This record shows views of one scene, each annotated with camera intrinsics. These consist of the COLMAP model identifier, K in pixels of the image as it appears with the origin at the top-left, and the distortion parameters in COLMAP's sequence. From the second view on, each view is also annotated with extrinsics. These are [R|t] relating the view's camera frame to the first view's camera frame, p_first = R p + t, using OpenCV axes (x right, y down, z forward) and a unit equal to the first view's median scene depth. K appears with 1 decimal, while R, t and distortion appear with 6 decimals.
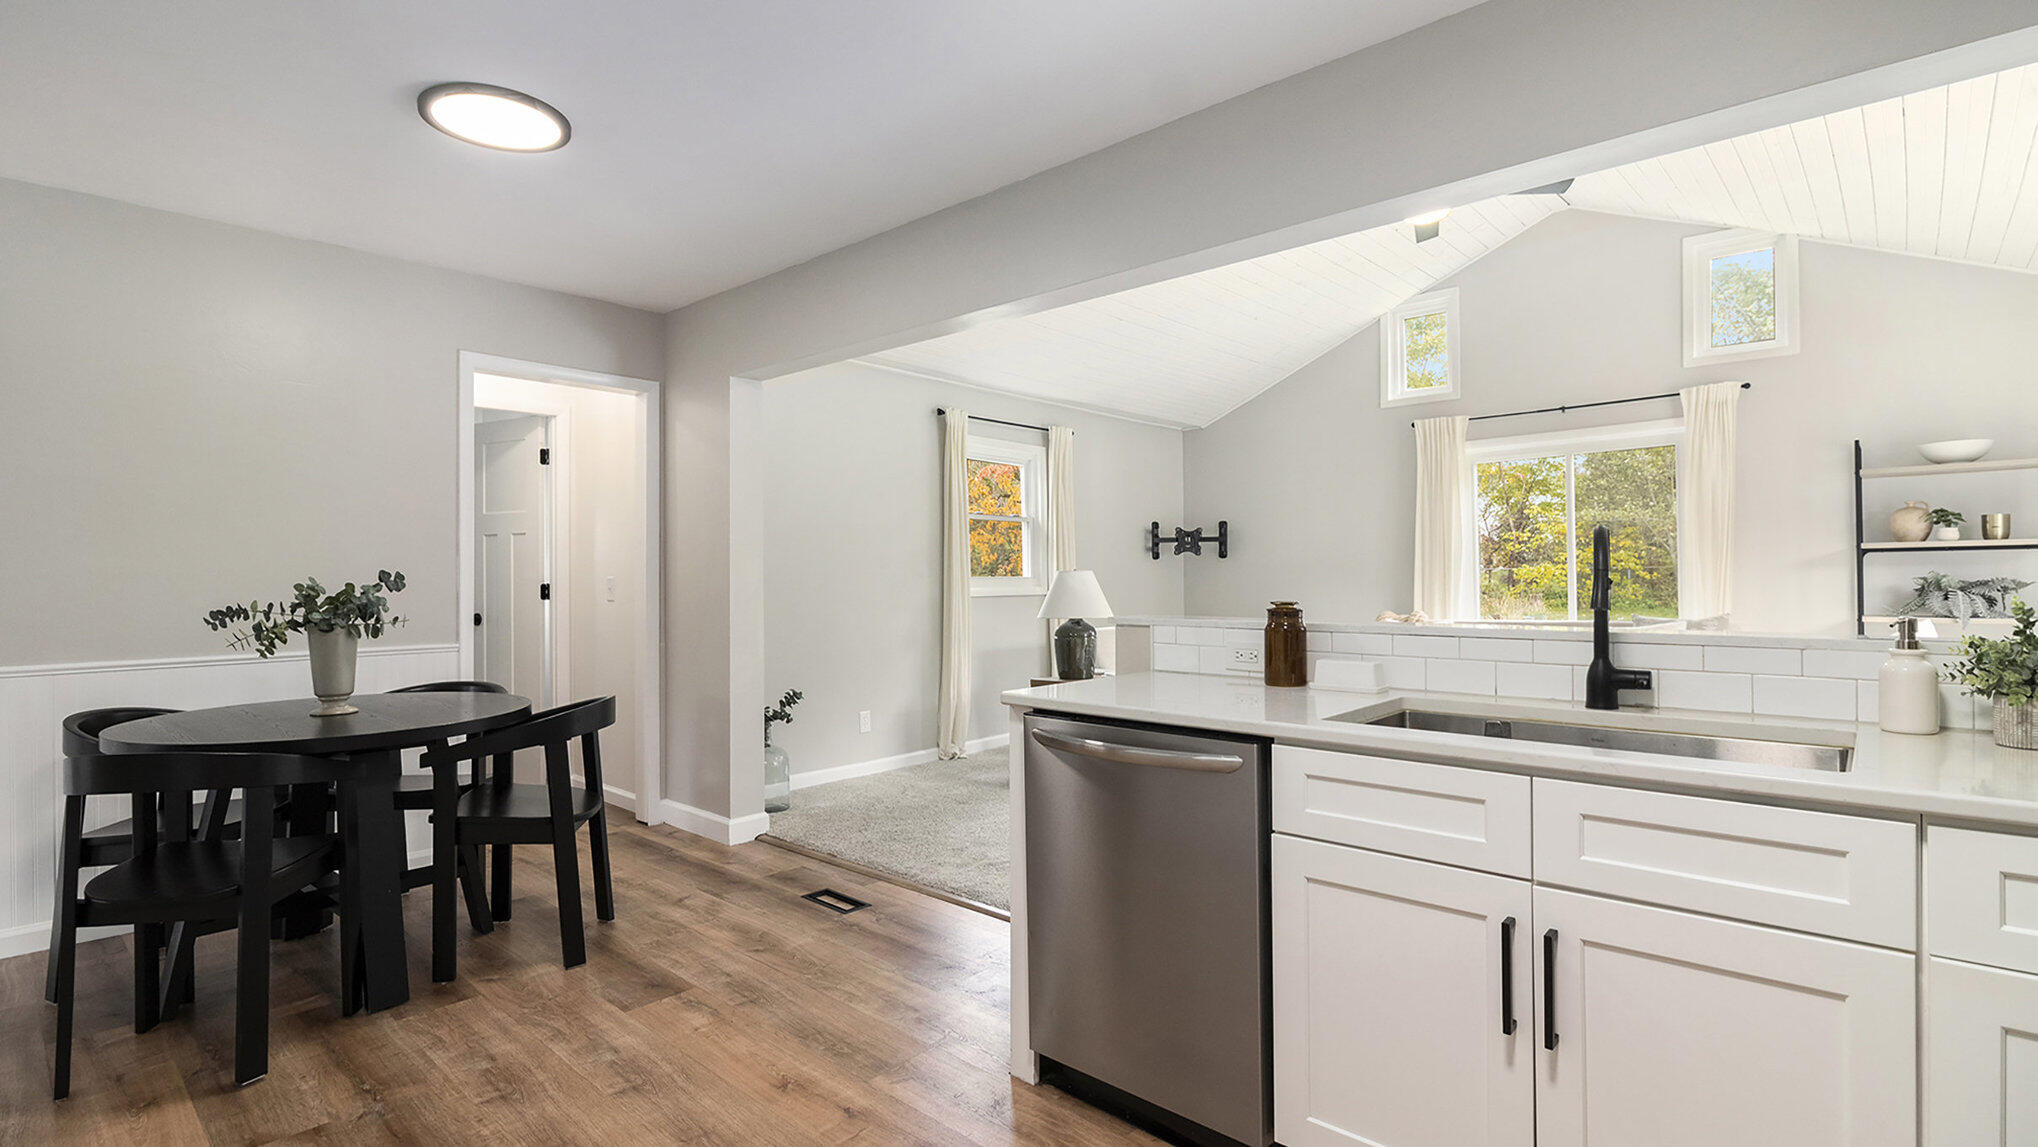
lens RADIAL K [[955.9, 0, 1019.0], [0, 955.9, 573.5], [0, 0, 1]] dist [0.000333, -0.000016]
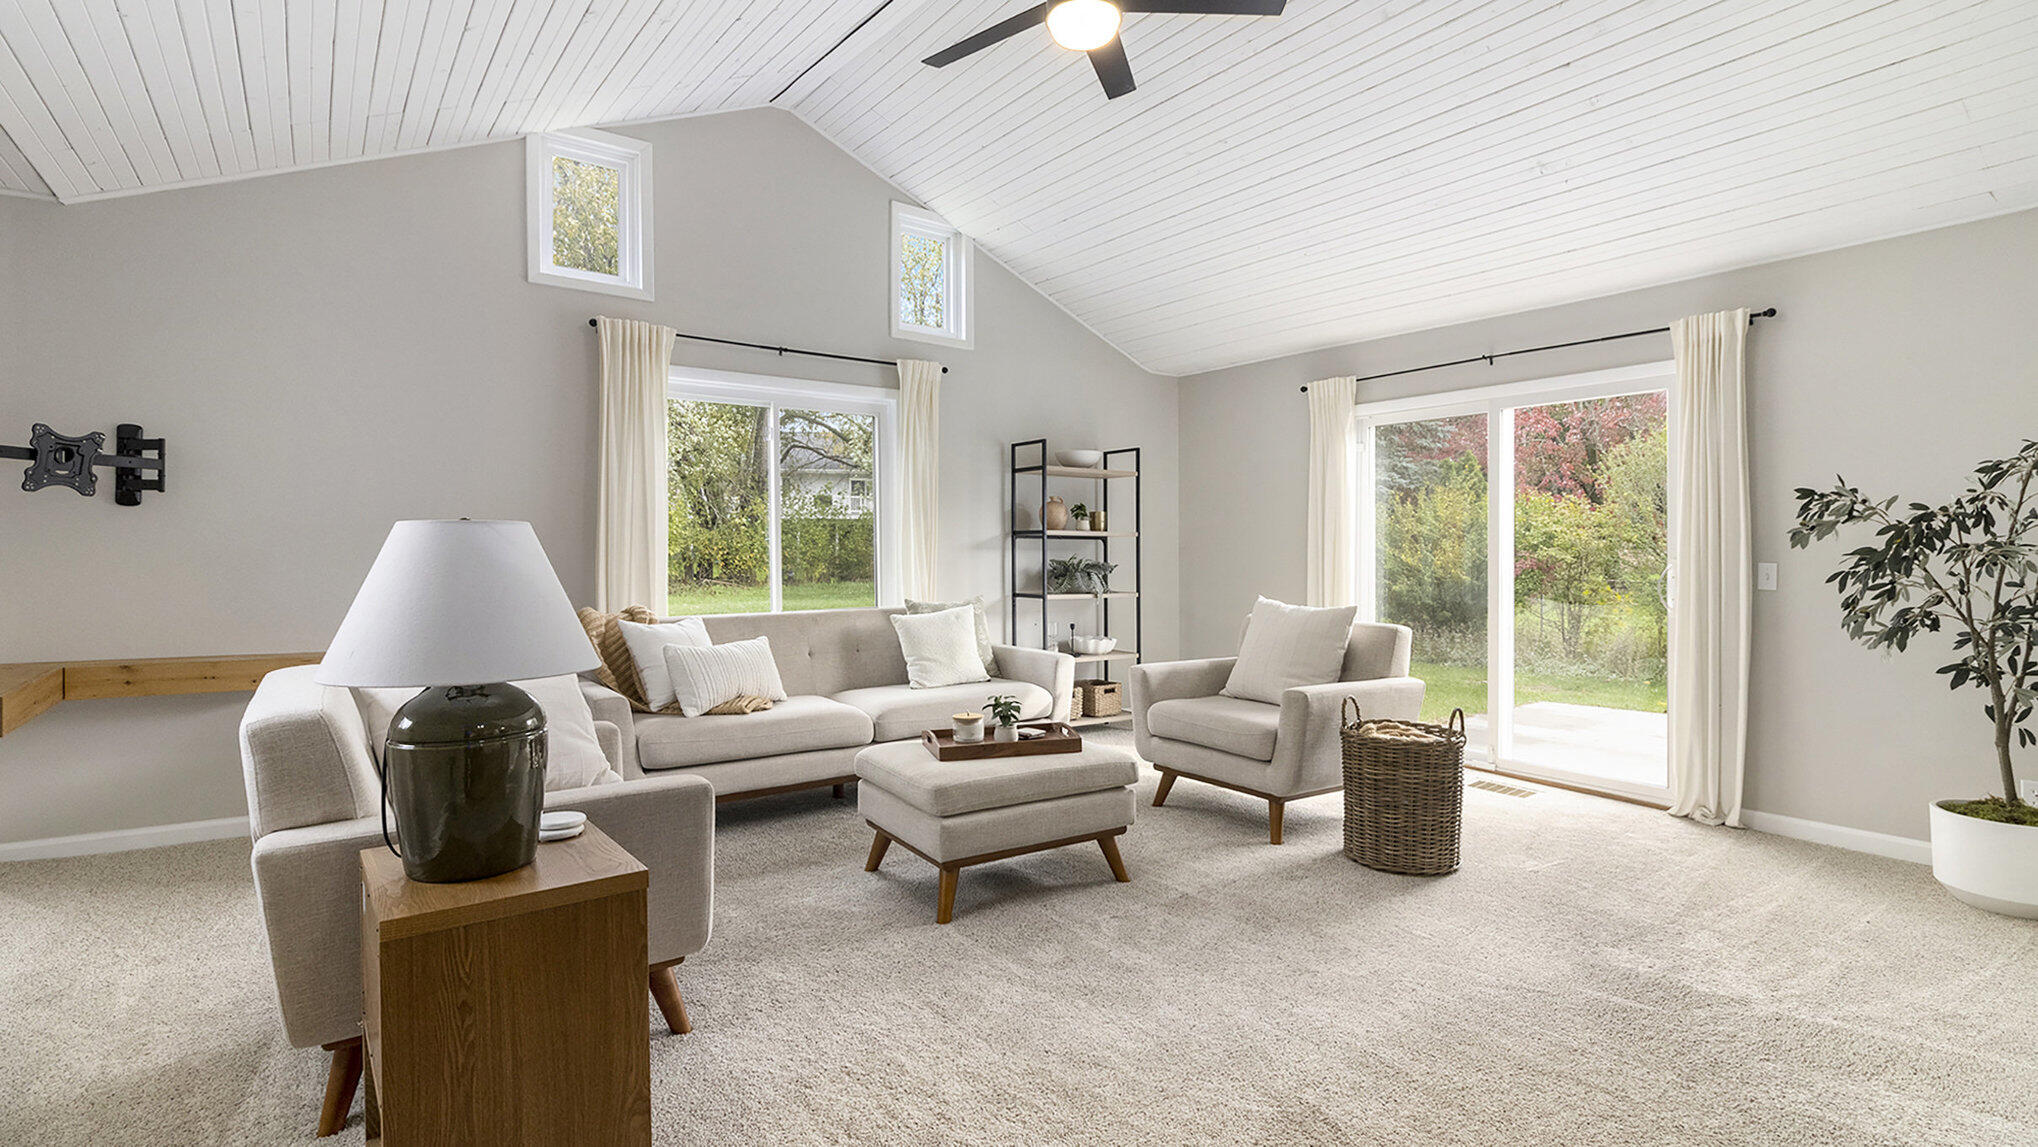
lens RADIAL K [[955.9, 0, 1019.0], [0, 955.9, 573.5], [0, 0, 1]] dist [0.000333, -0.000016]
pose [[0.178798, -0.007640, 0.983856, -0.197771], [-0.011858, 0.999880, 0.009919, 0.007793], [-0.983814, -0.013440, 0.178686, 0.644988]]
